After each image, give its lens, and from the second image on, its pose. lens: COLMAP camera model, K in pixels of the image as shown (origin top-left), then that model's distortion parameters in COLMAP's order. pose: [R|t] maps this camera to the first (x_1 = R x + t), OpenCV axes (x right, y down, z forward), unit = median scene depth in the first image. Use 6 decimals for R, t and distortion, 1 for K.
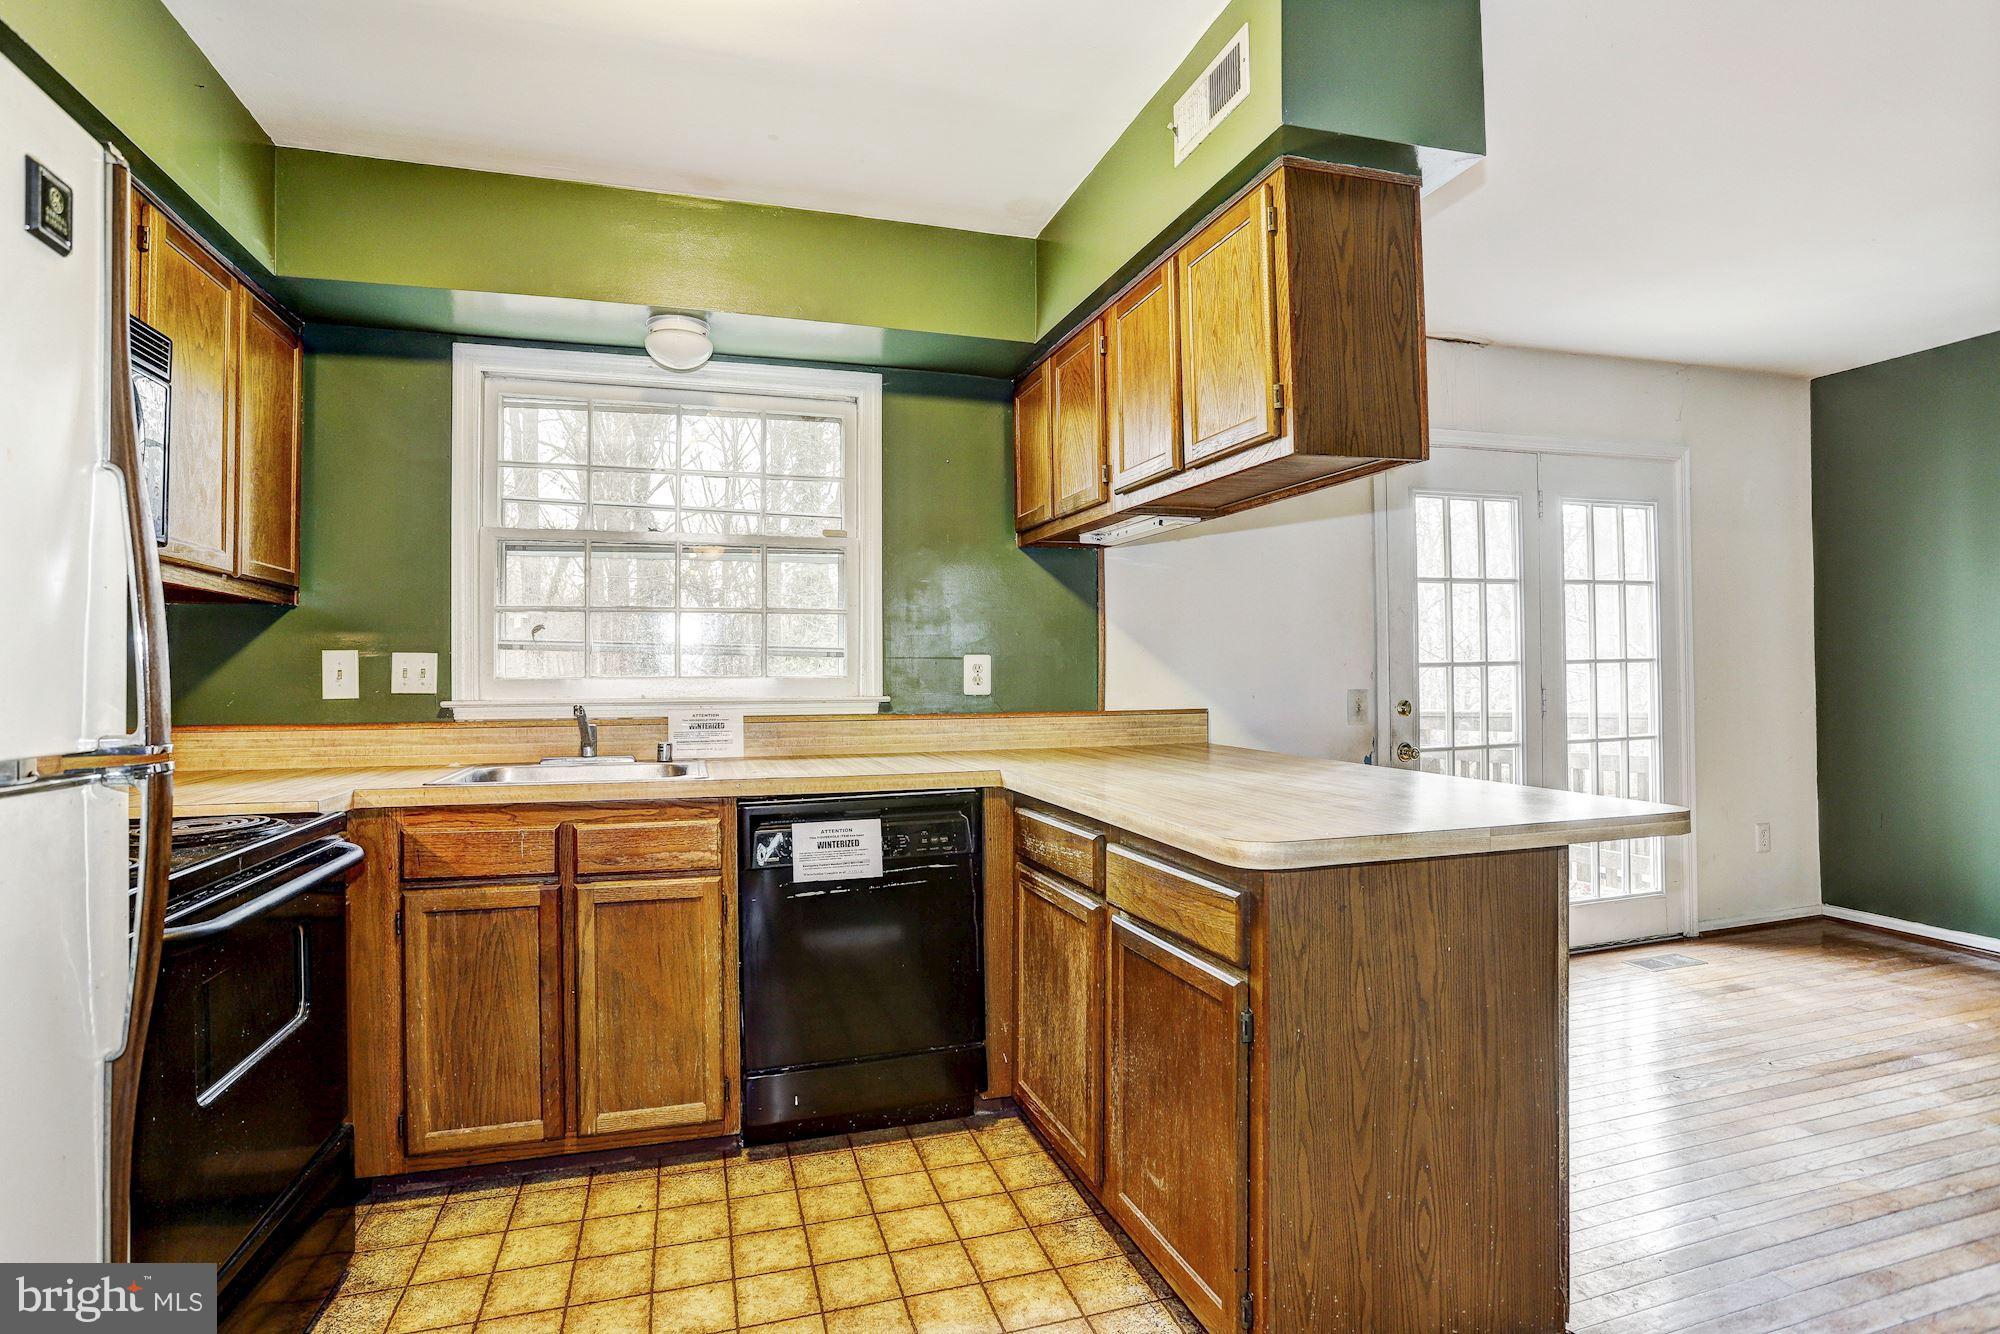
lens RADIAL K [[987.9, 0, 984.7], [0, 987.9, 662.2], [0, 0, 1]] dist [-0.071084, 0.036287]
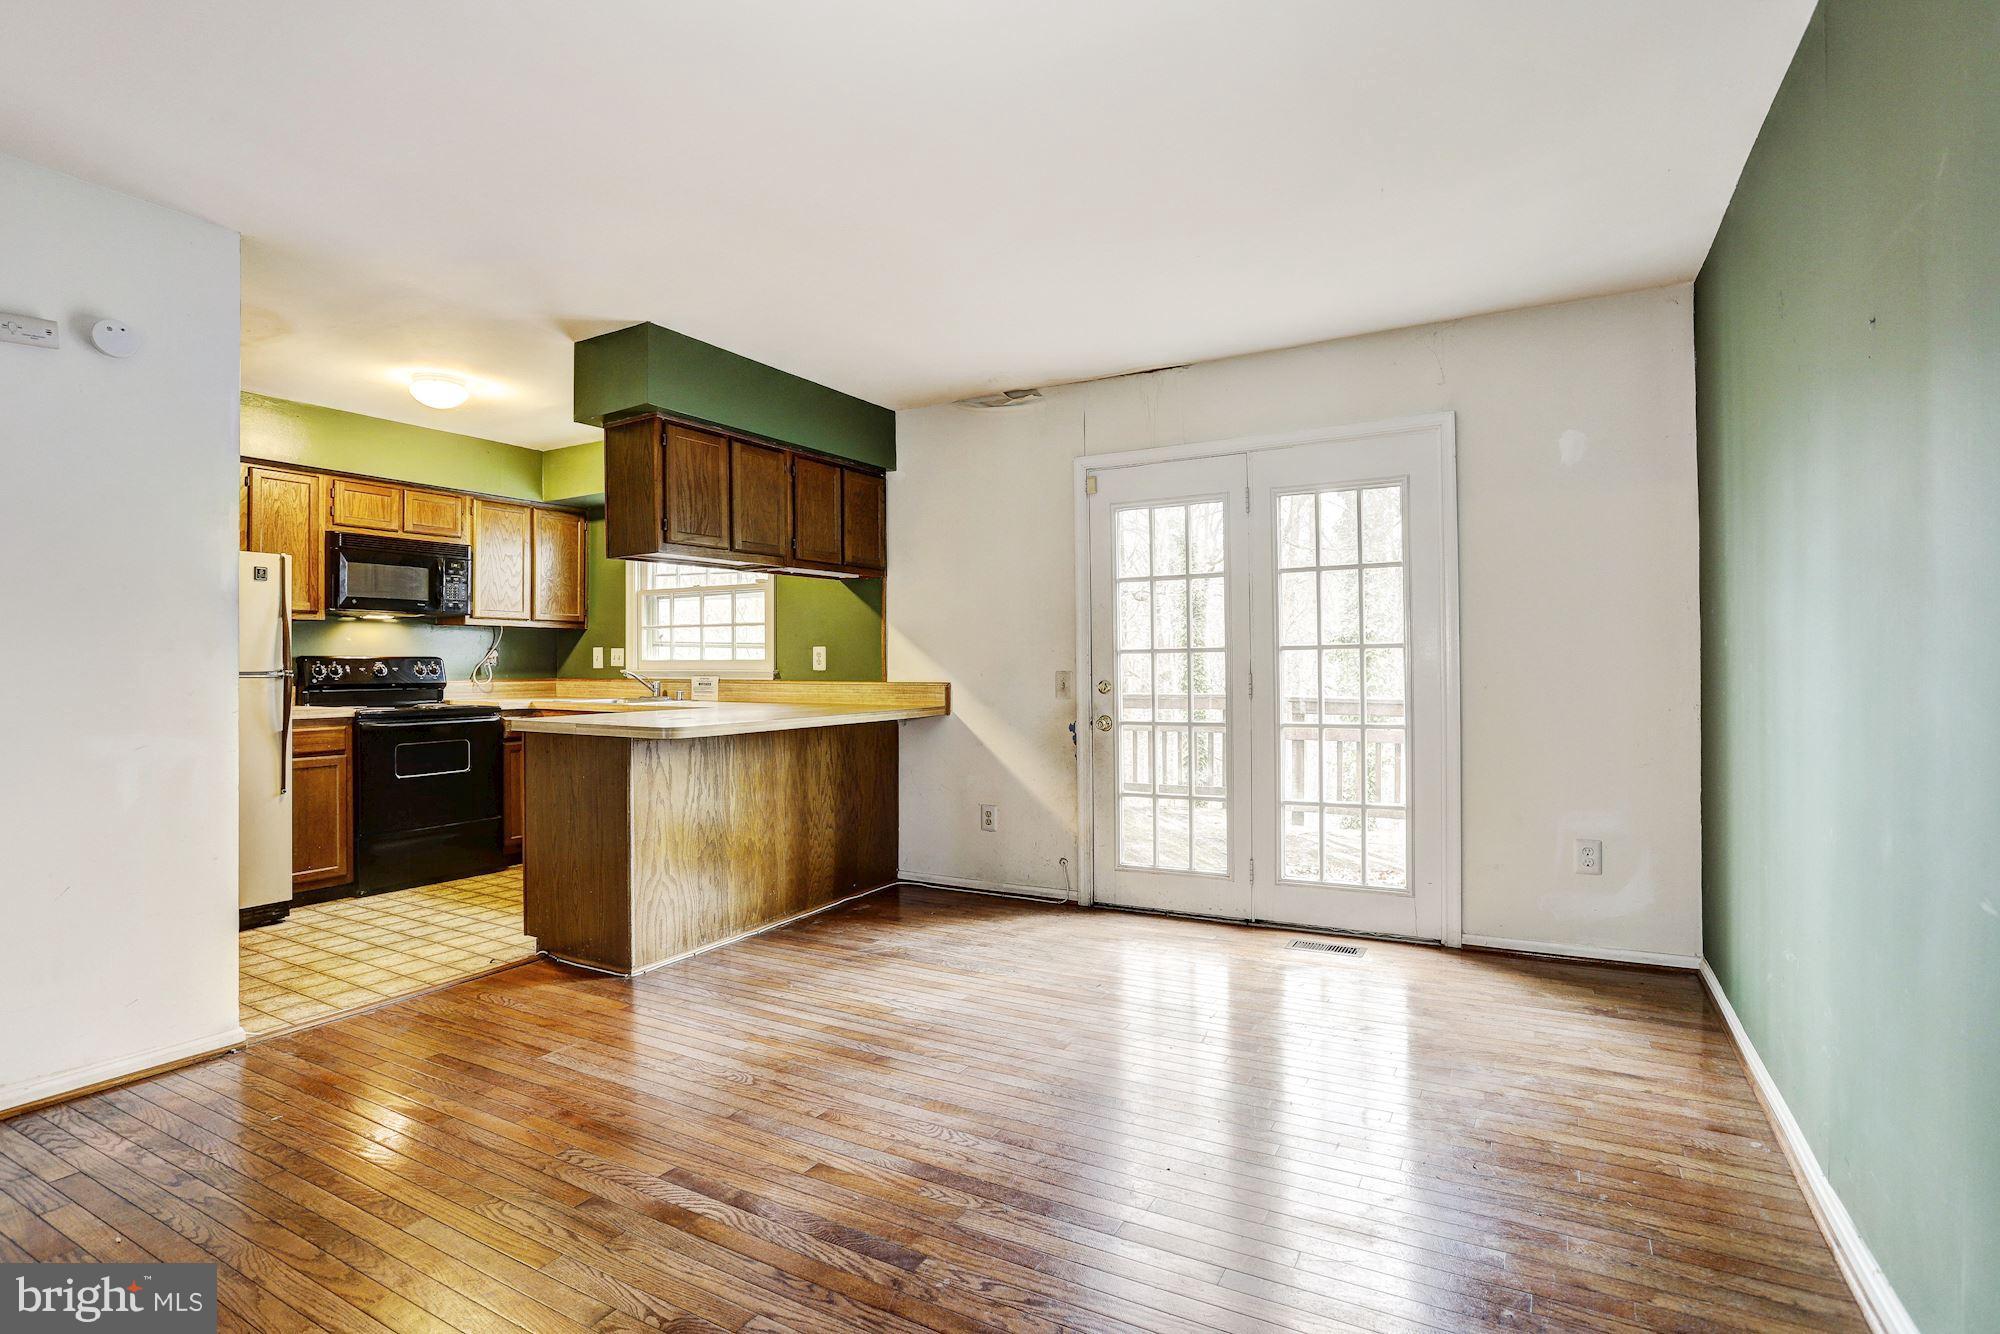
lens RADIAL K [[971.3, 0, 978.1], [0, 971.3, 662.3], [0, 0, 1]] dist [-0.066626, 0.034432]
pose [[0.683043, 0.005034, -0.730361, 1.906845], [0.005231, 0.999917, 0.011784, 0.000923], [0.730360, -0.011870, 0.682960, 0.089597]]
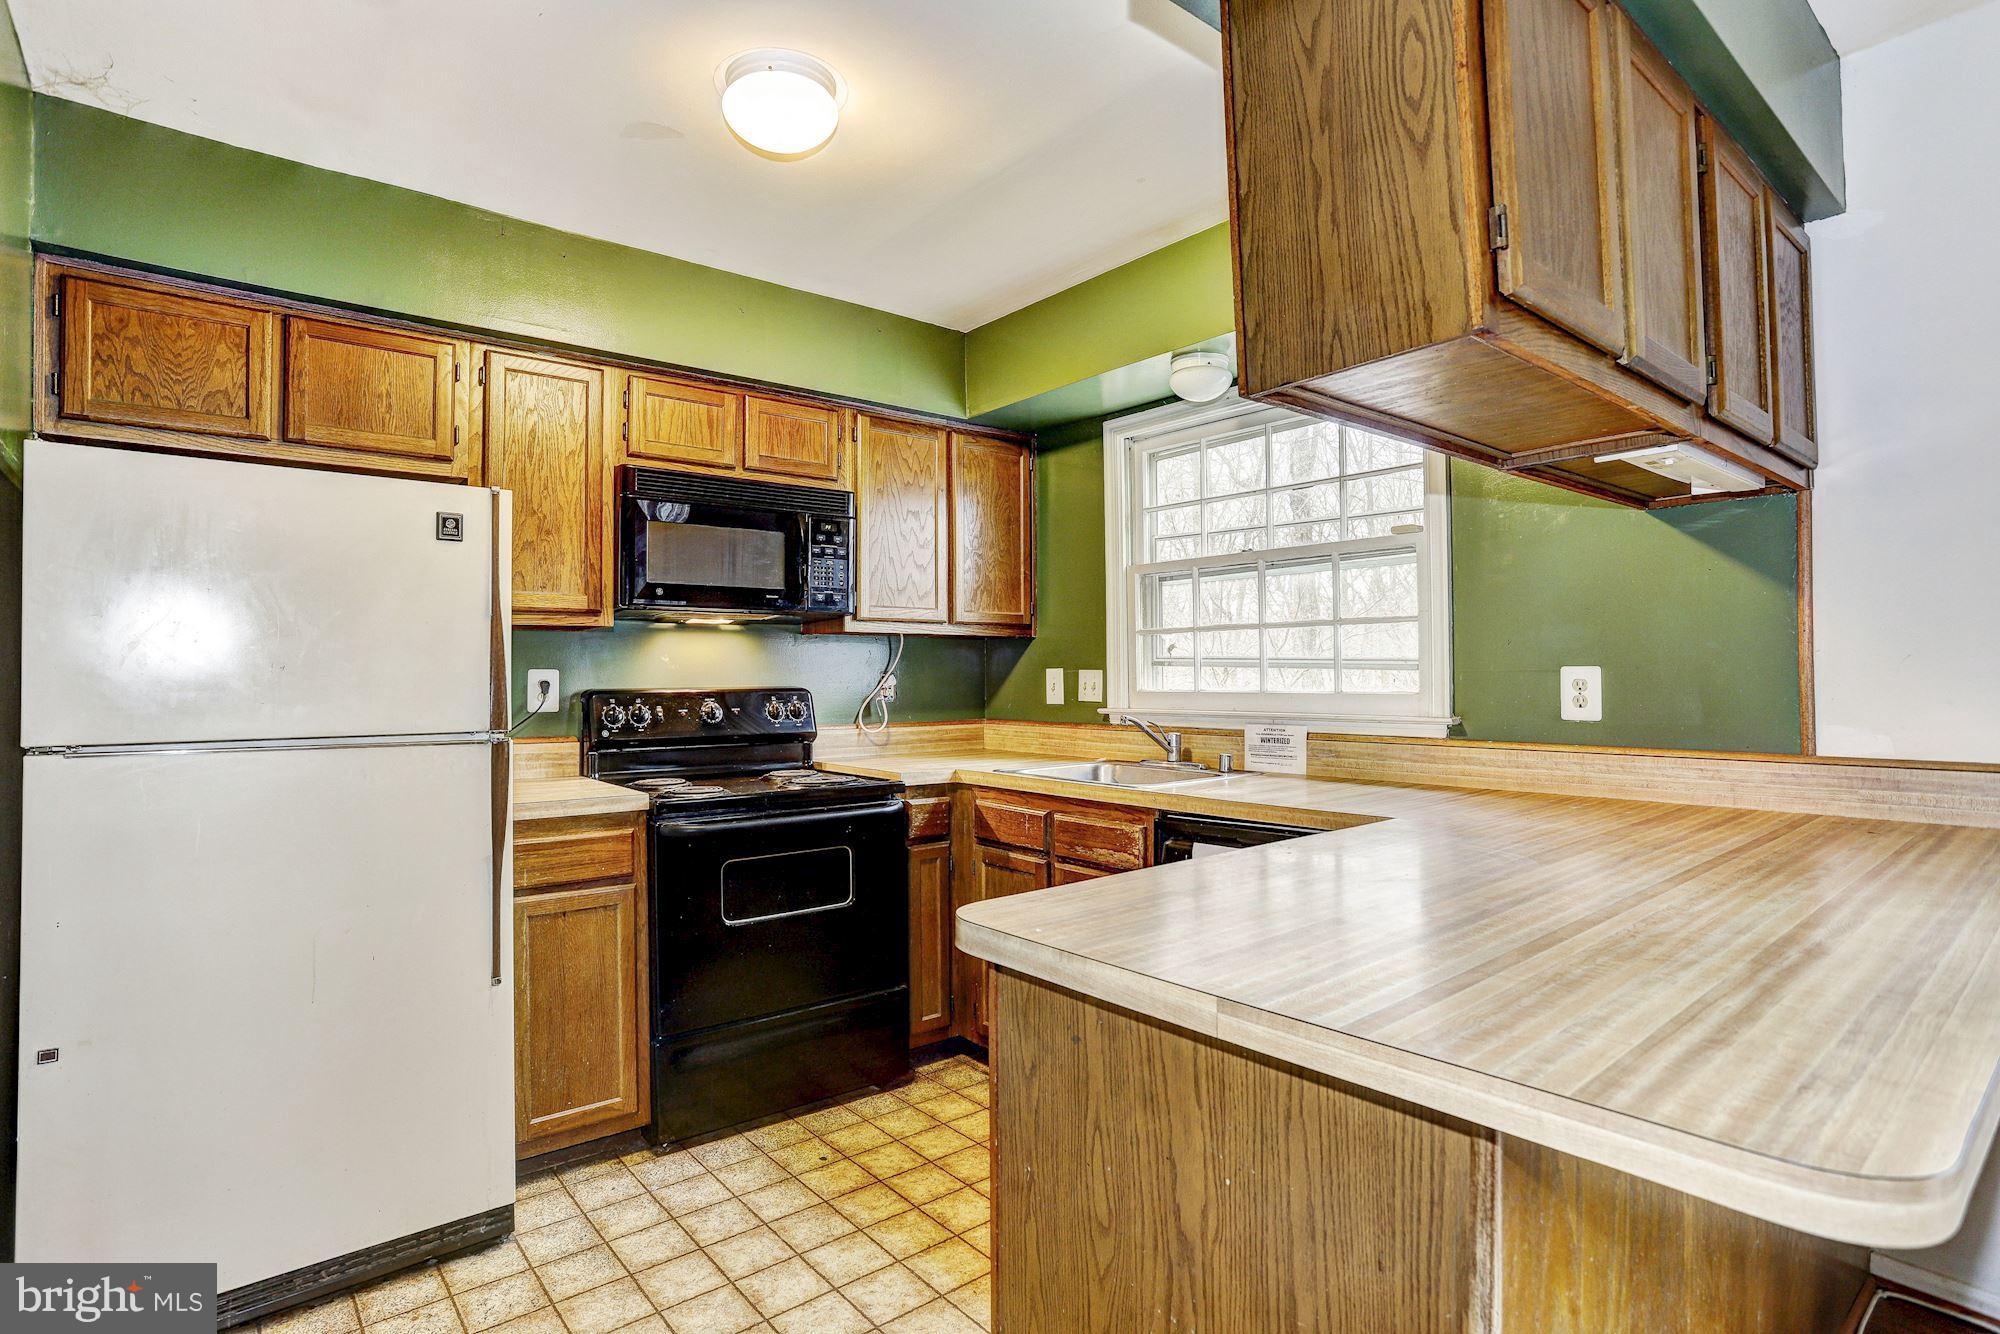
lens RADIAL K [[987.9, 0, 984.7], [0, 987.9, 662.2], [0, 0, 1]] dist [-0.071084, 0.036287]
pose [[0.379647, -0.009115, -0.925087, 0.672548], [0.015032, 0.999880, -0.003683, -0.020309], [0.925009, -0.012508, 0.379738, 0.432401]]
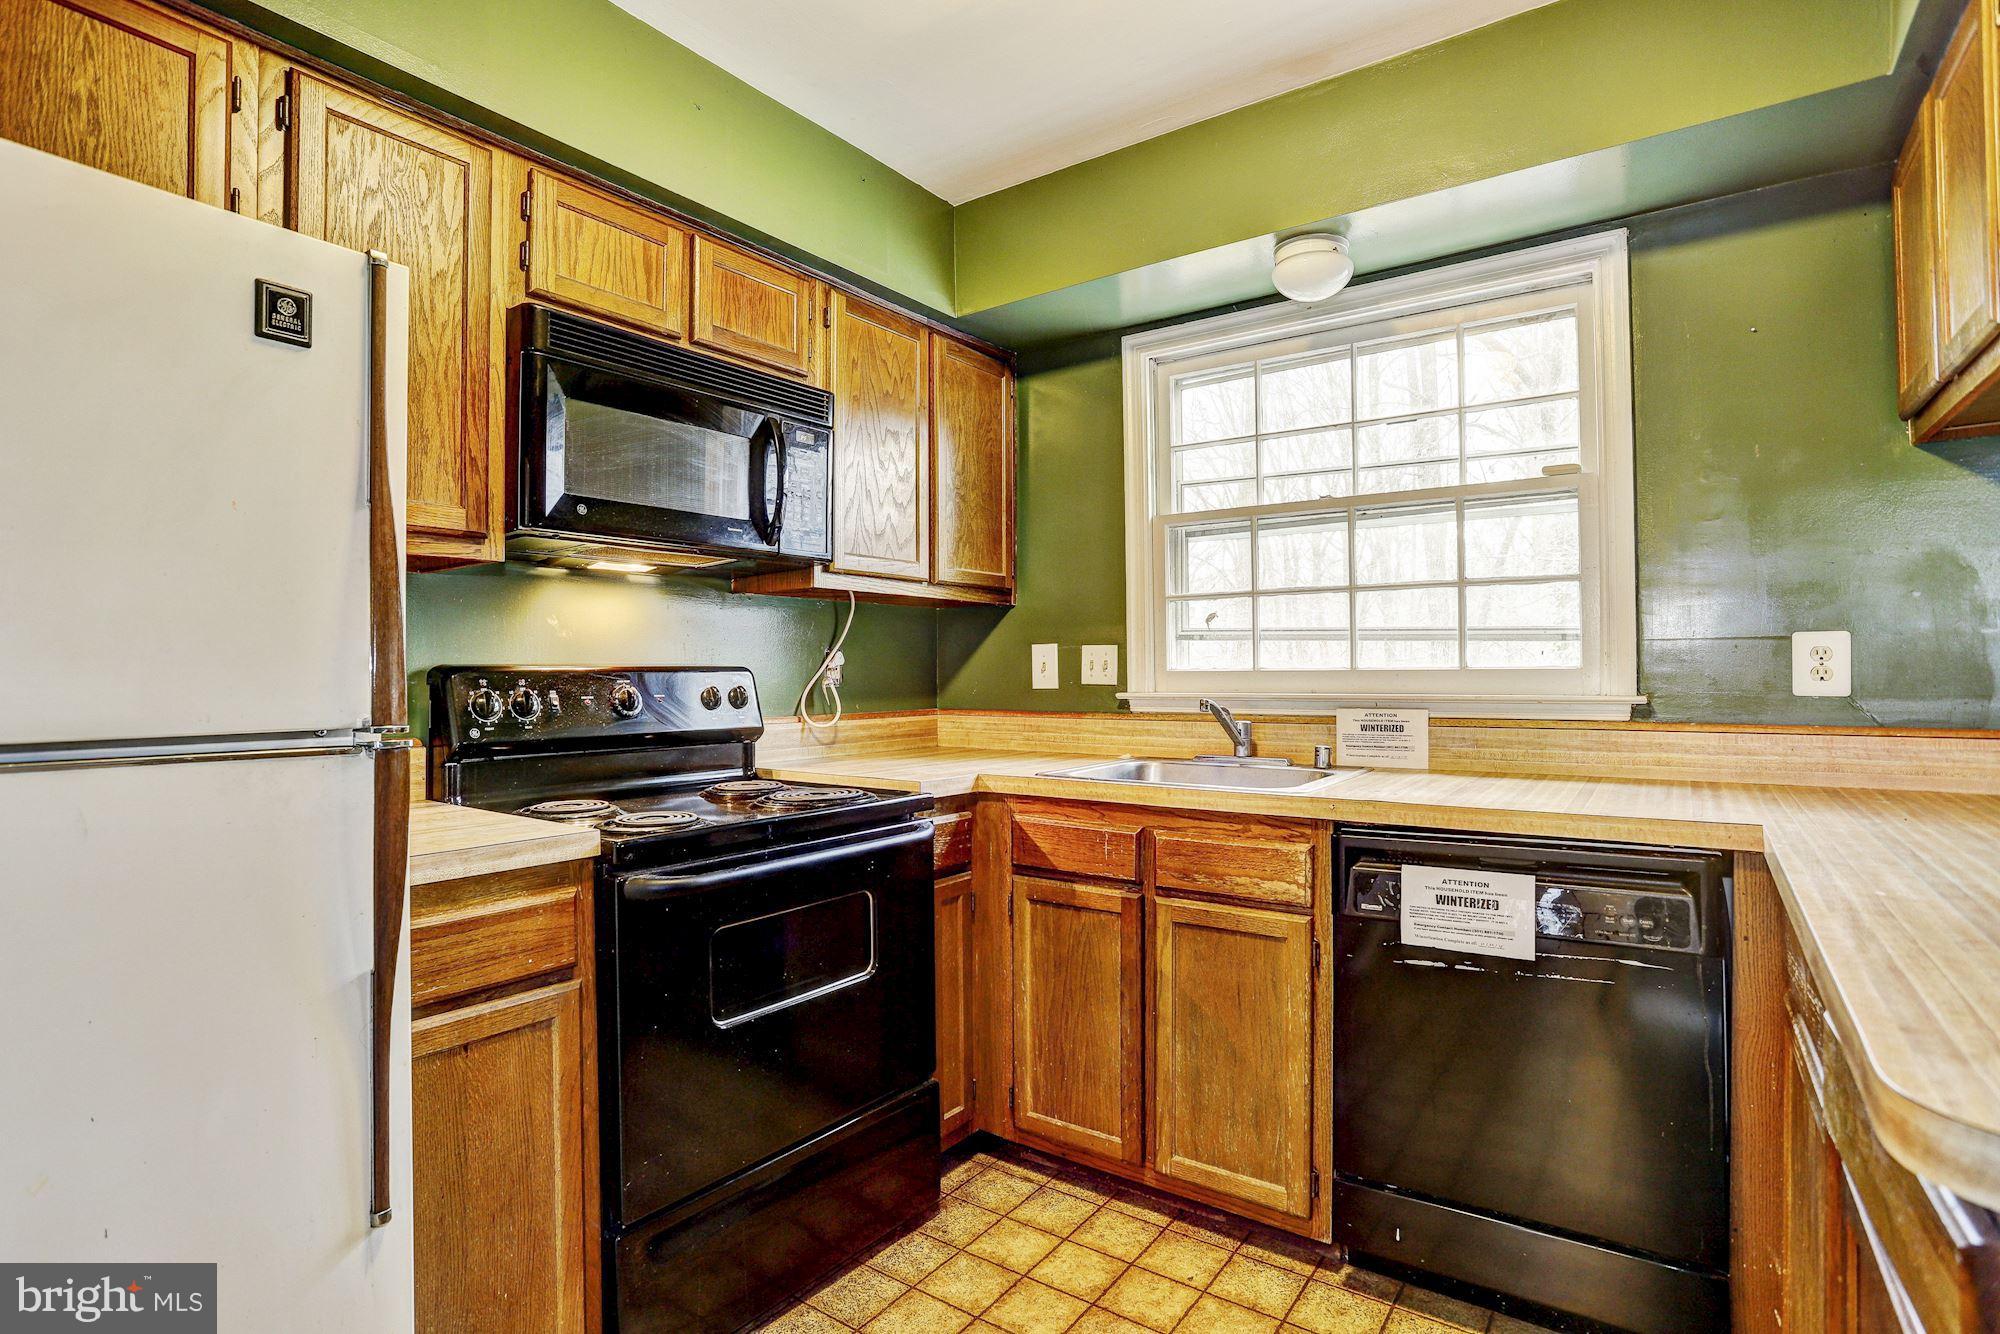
lens RADIAL K [[987.9, 0, 984.7], [0, 987.9, 662.2], [0, 0, 1]] dist [-0.071084, 0.036287]
pose [[0.603458, -0.005386, -0.797377, 0.208741], [0.012763, 0.999914, 0.002905, 0.004304], [0.797293, -0.011930, 0.603475, 0.309804]]
